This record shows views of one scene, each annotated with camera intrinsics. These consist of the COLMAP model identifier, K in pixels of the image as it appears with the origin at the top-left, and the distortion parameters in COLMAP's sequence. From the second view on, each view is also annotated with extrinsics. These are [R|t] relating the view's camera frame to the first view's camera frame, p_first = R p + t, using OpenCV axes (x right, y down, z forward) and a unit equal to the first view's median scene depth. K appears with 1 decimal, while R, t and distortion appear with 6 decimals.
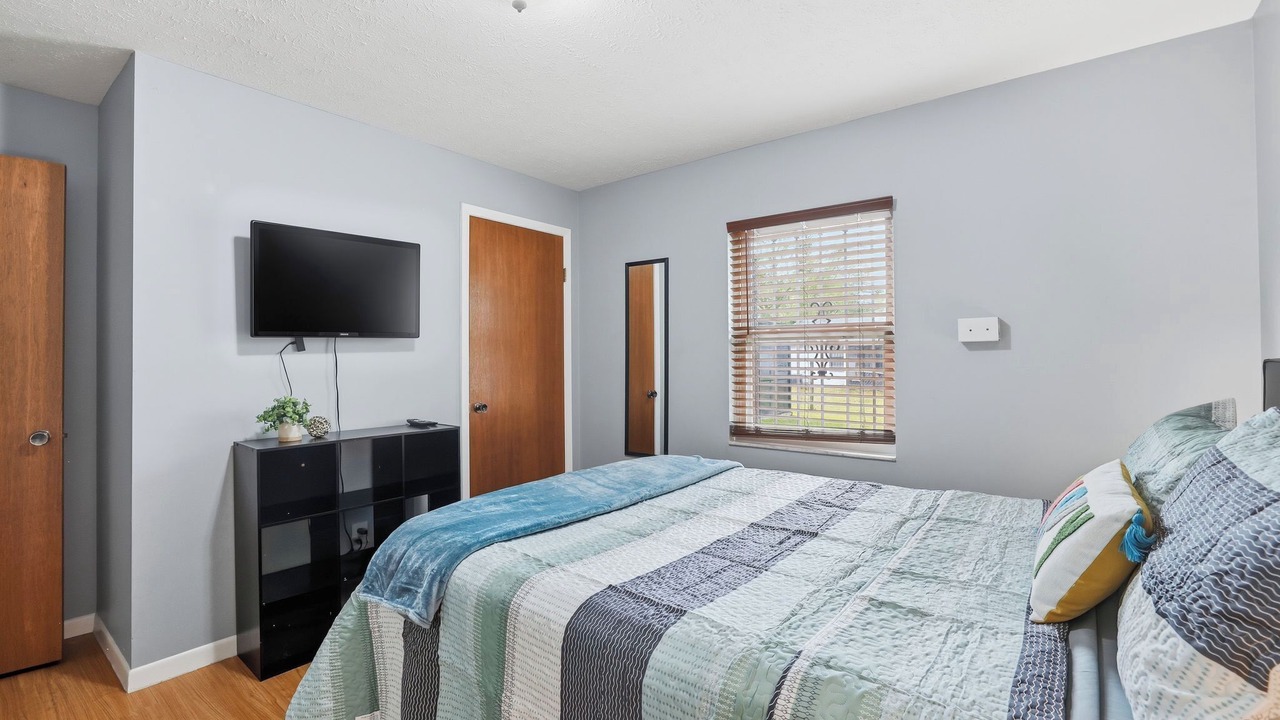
lens RADIAL K [[550.6, 0, 635.8], [0, 550.6, 357.7], [0, 0, 1]] dist [-0.049231, 0.017888]
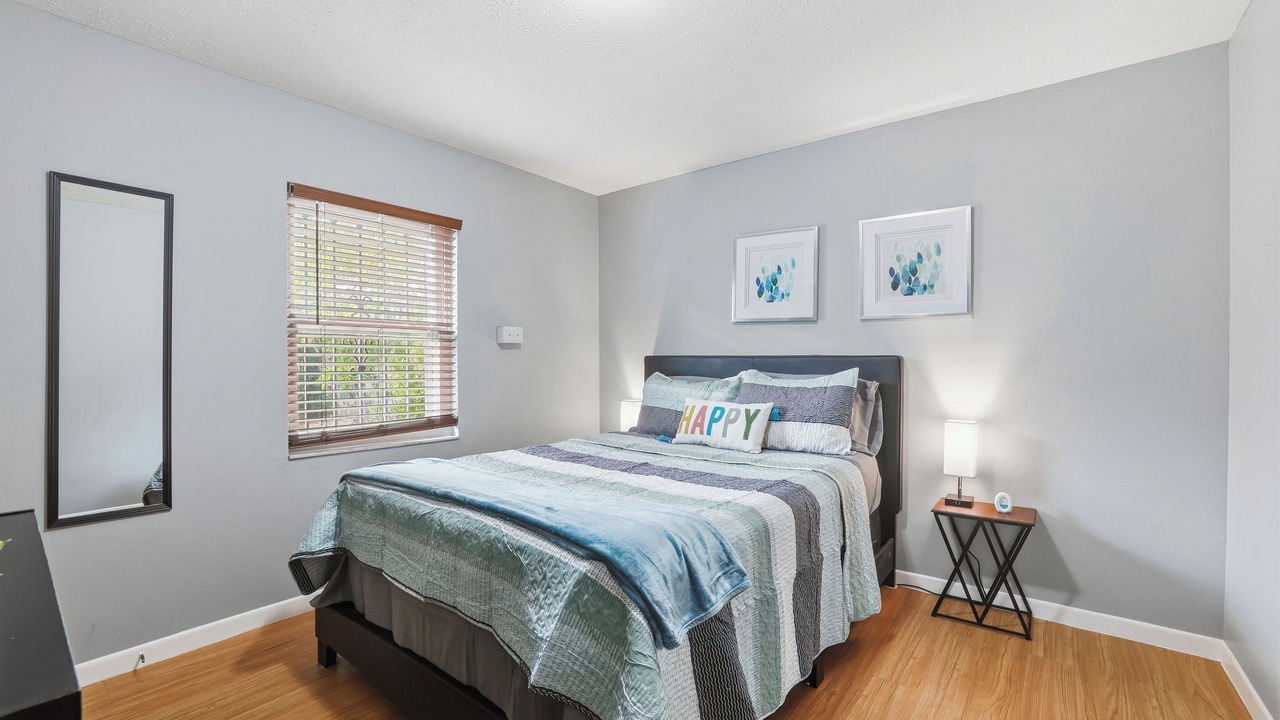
lens RADIAL K [[550.6, 0, 635.8], [0, 550.6, 357.7], [0, 0, 1]] dist [-0.049231, 0.017888]
pose [[0.012272, 0.006128, 0.999906, -0.726617], [-0.004263, 0.999972, -0.006076, 0.014326], [-0.999916, -0.004188, 0.012297, 0.577390]]
